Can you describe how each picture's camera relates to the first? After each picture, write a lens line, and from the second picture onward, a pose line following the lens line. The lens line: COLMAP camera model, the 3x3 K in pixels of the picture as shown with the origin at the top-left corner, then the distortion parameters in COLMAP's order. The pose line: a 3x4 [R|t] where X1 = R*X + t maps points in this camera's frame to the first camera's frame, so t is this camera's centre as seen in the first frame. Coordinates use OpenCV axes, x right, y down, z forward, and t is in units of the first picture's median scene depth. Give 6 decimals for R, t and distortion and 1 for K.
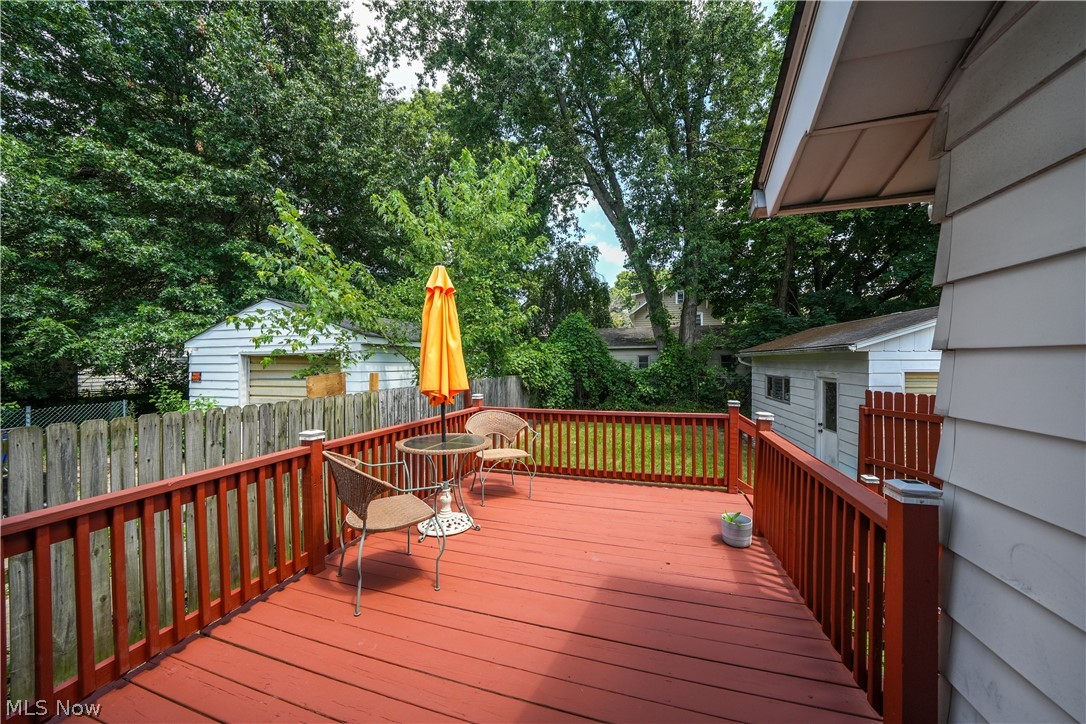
lens RADIAL K [[375.9, 0, 543.8], [0, 375.9, 368.3], [0, 0, 1]] dist [-0.015951, 0.000536]
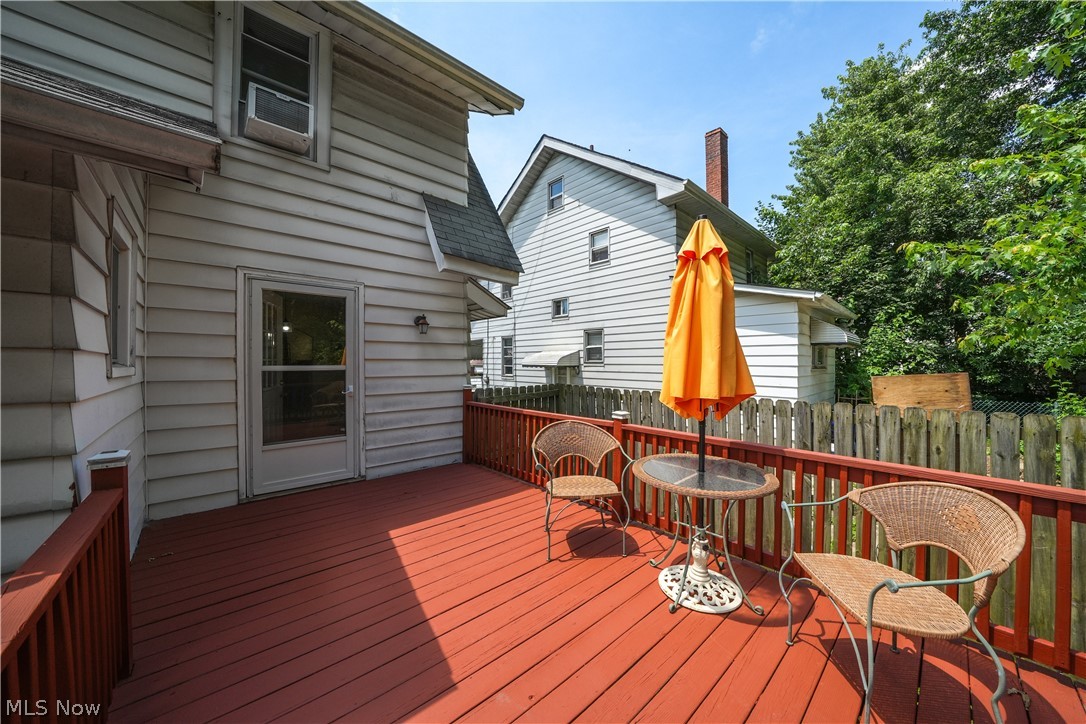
lens RADIAL K [[375.9, 0, 541.3], [0, 375.9, 368.2], [0, 0, 1]] dist [-0.015951, 0.000536]
pose [[-0.499493, 0.002464, -0.866314, 0.478986], [-0.002488, 0.999988, 0.004278, 0.012187], [0.866314, 0.004292, -0.499481, 1.066846]]
